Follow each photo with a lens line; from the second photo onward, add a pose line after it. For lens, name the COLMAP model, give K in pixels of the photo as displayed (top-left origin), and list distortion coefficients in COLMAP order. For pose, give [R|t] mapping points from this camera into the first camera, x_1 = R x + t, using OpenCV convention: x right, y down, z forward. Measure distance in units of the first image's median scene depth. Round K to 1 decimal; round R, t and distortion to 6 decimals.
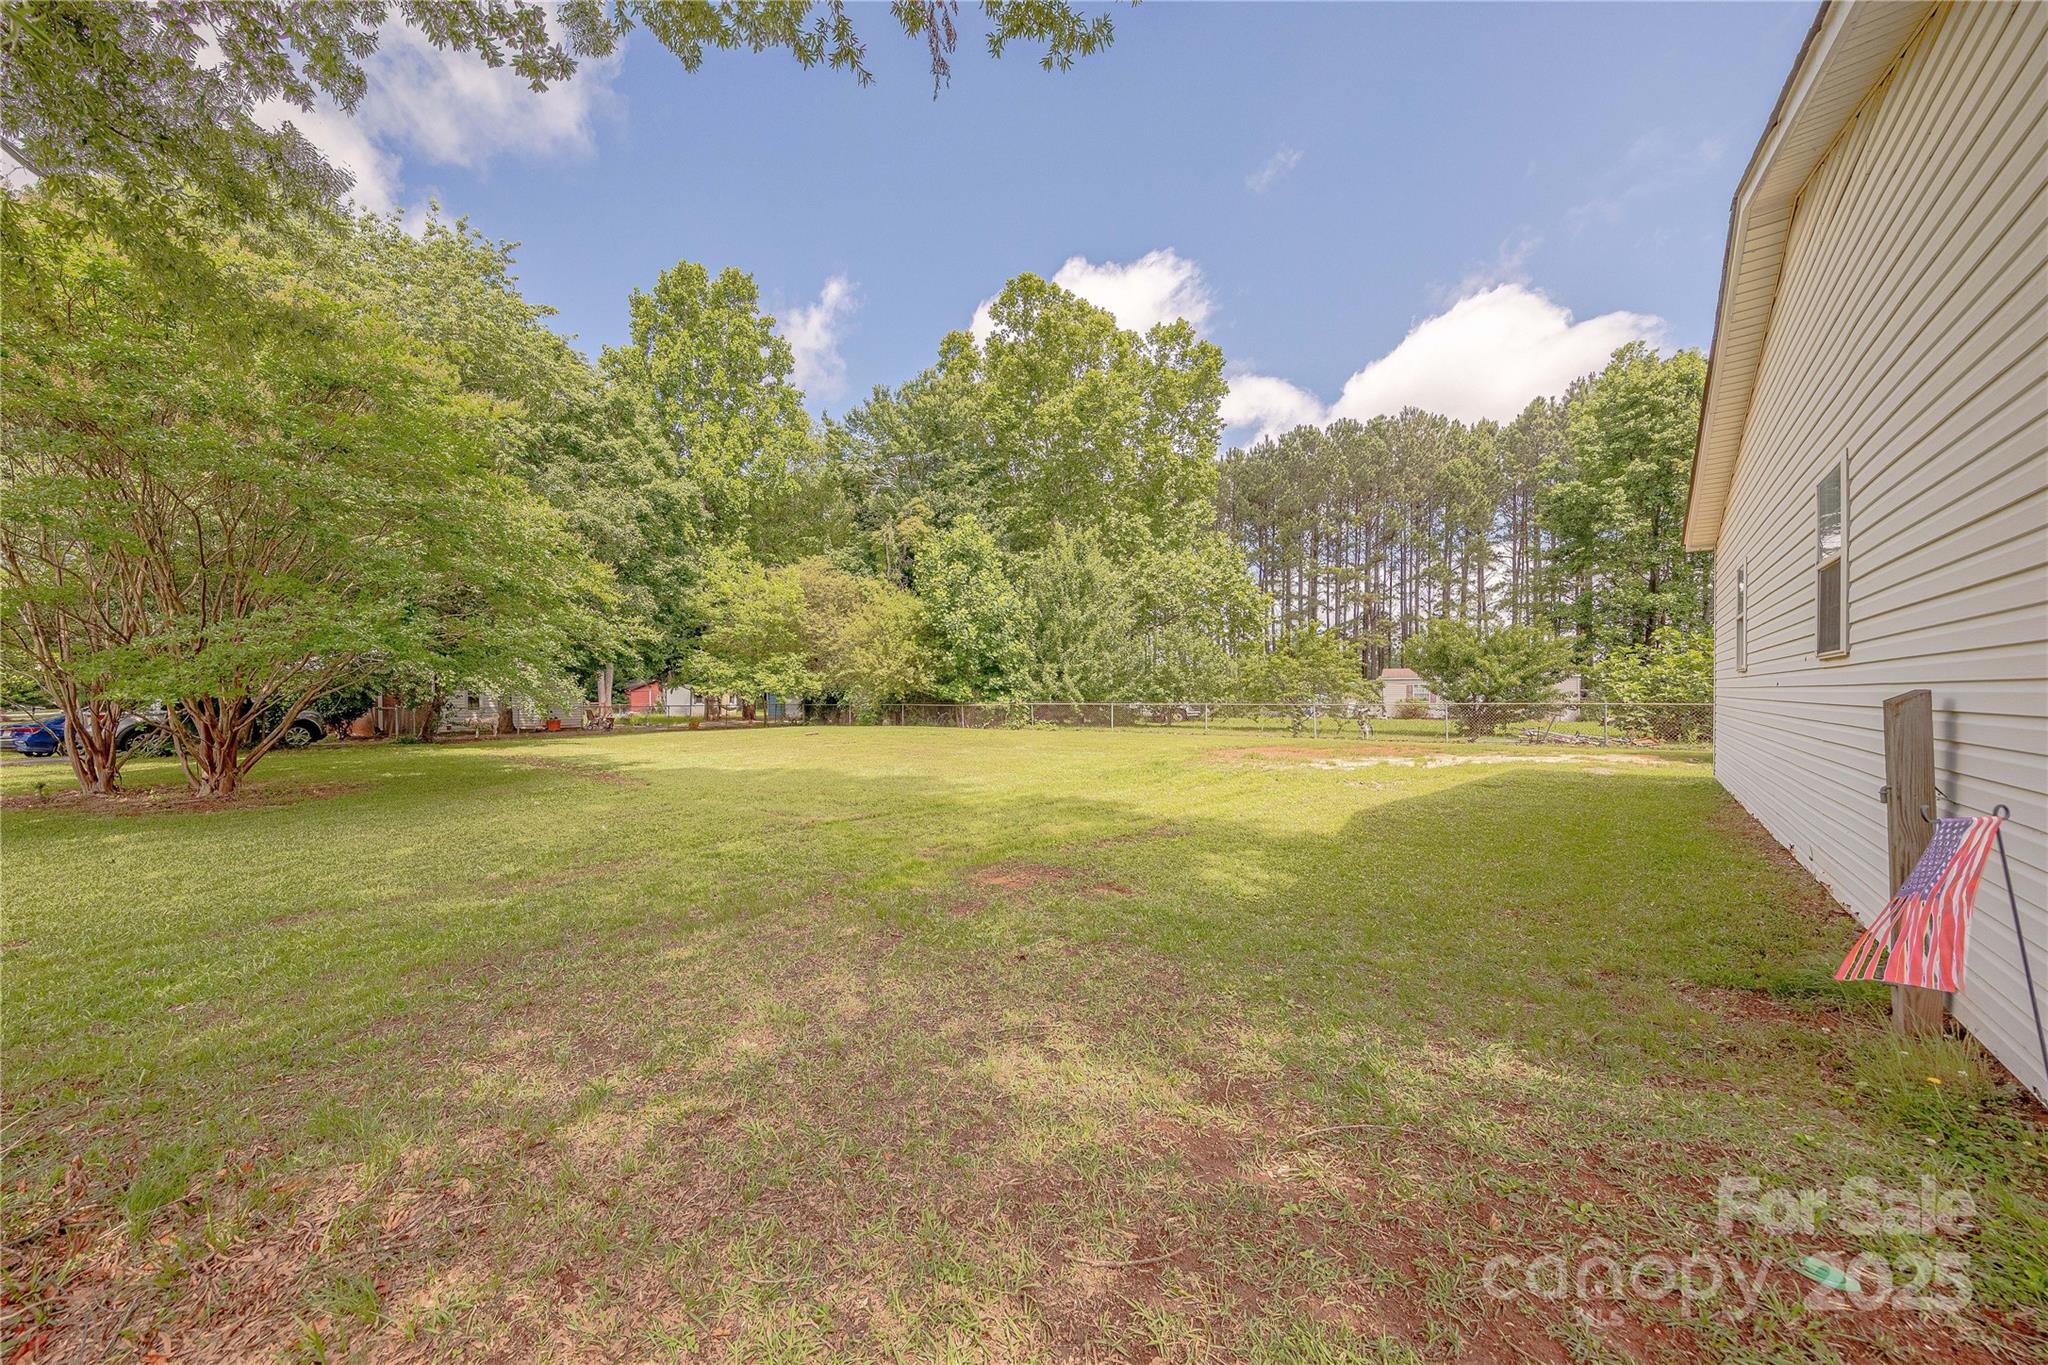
lens RADIAL K [[643.5, 0, 1023.8], [0, 643.5, 686.3], [0, 0, 1]] dist [0.000635, 0.000008]
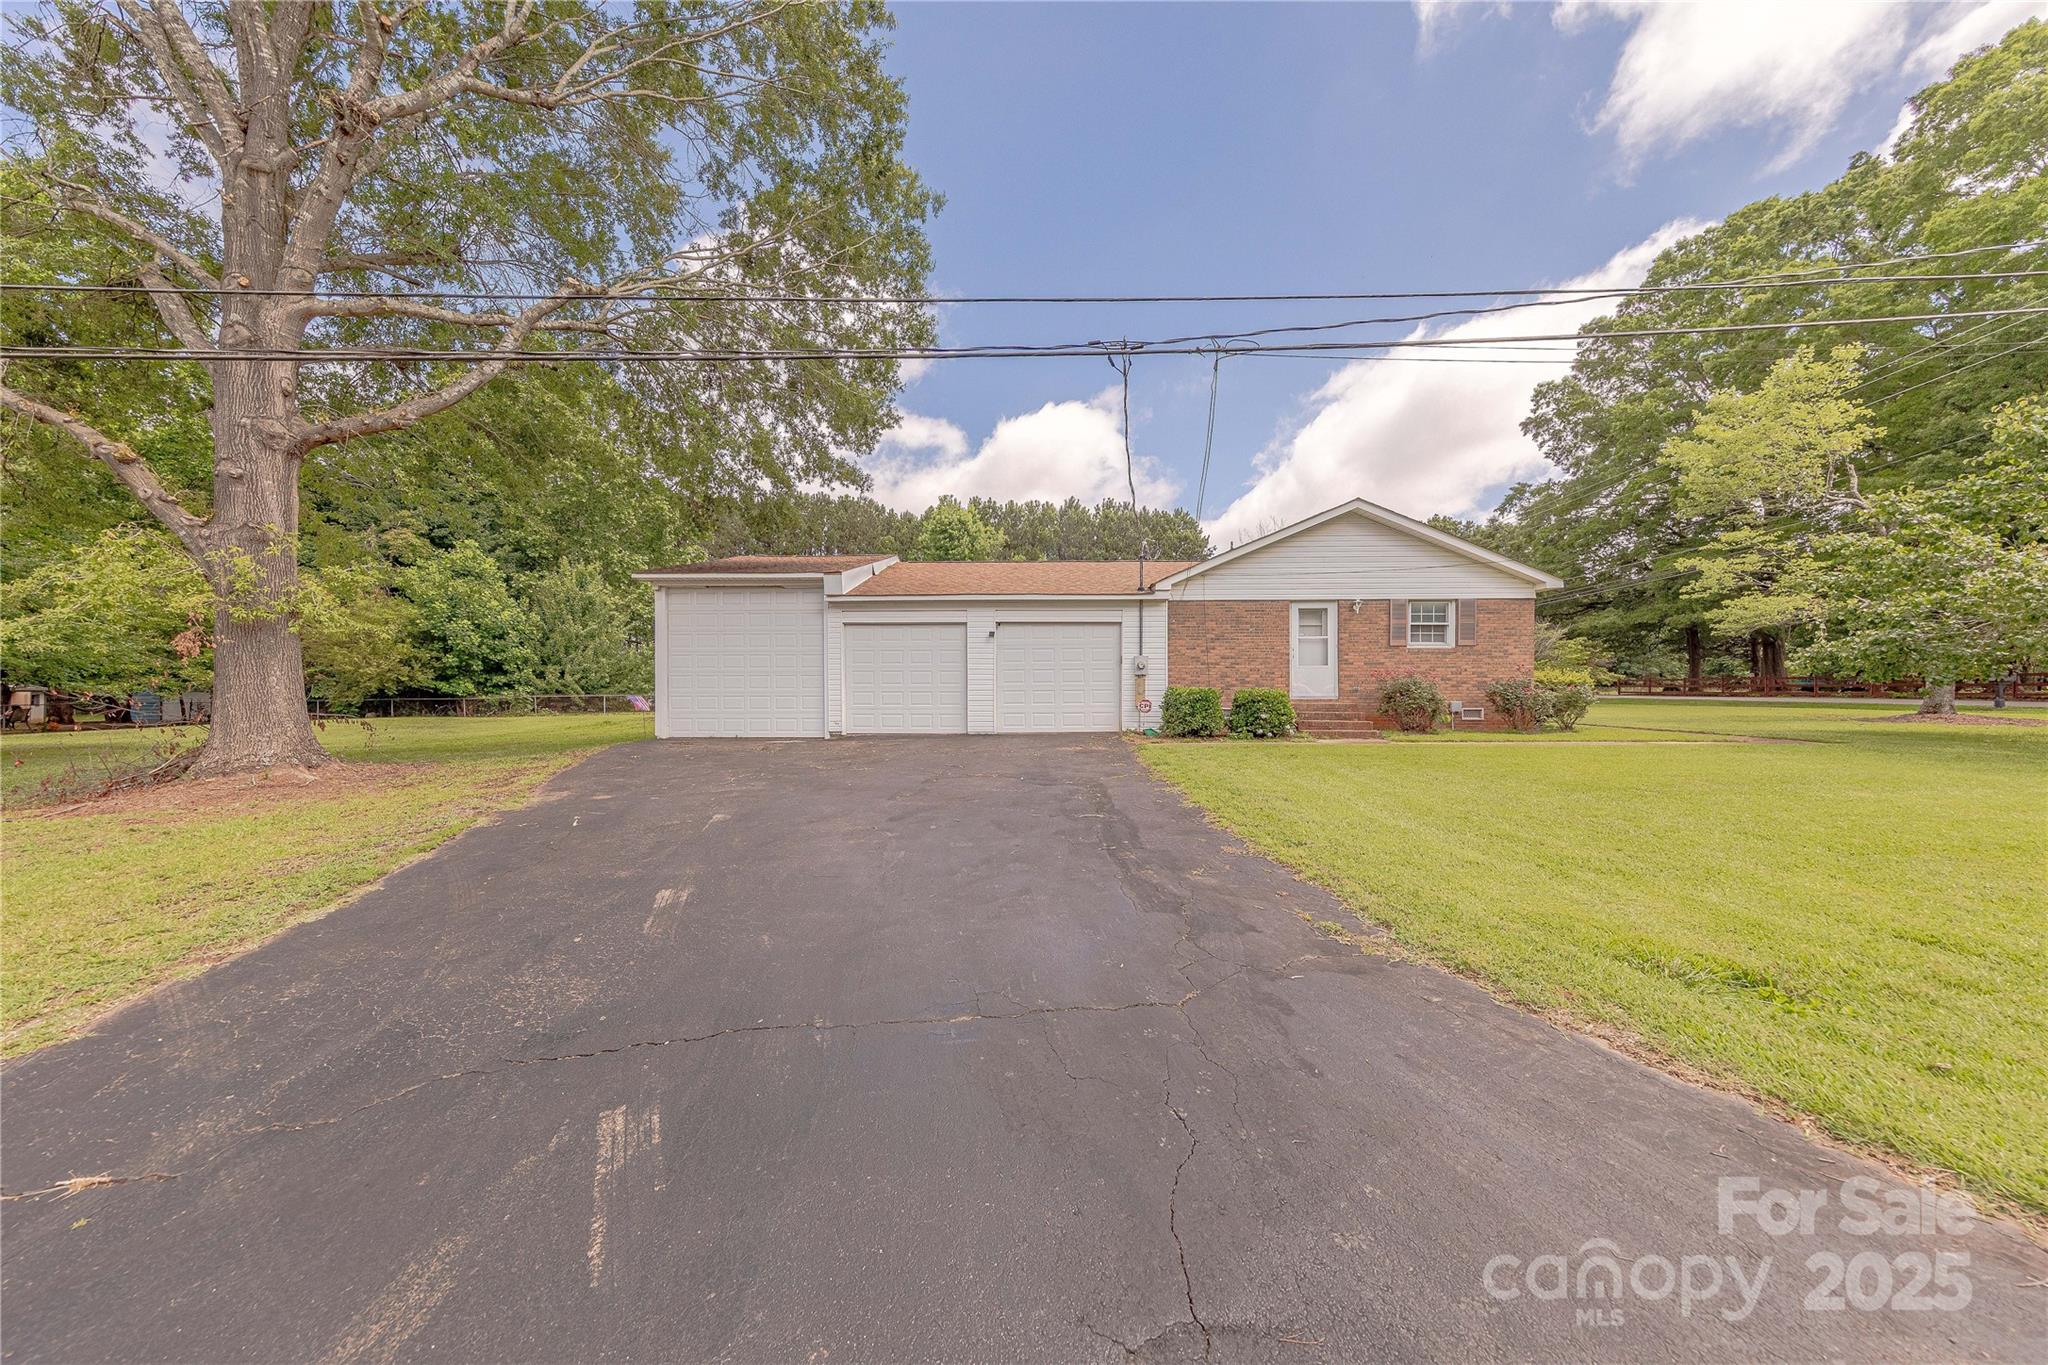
lens RADIAL K [[643.5, 0, 1026.3], [0, 643.5, 687.6], [0, 0, 1]] dist [0.000635, 0.000008]
pose [[0.801240, -0.000777, 0.598342, 0.027747], [-0.002803, 0.999983, 0.005053, -0.000283], [-0.598336, -0.005726, 0.801225, -0.604796]]
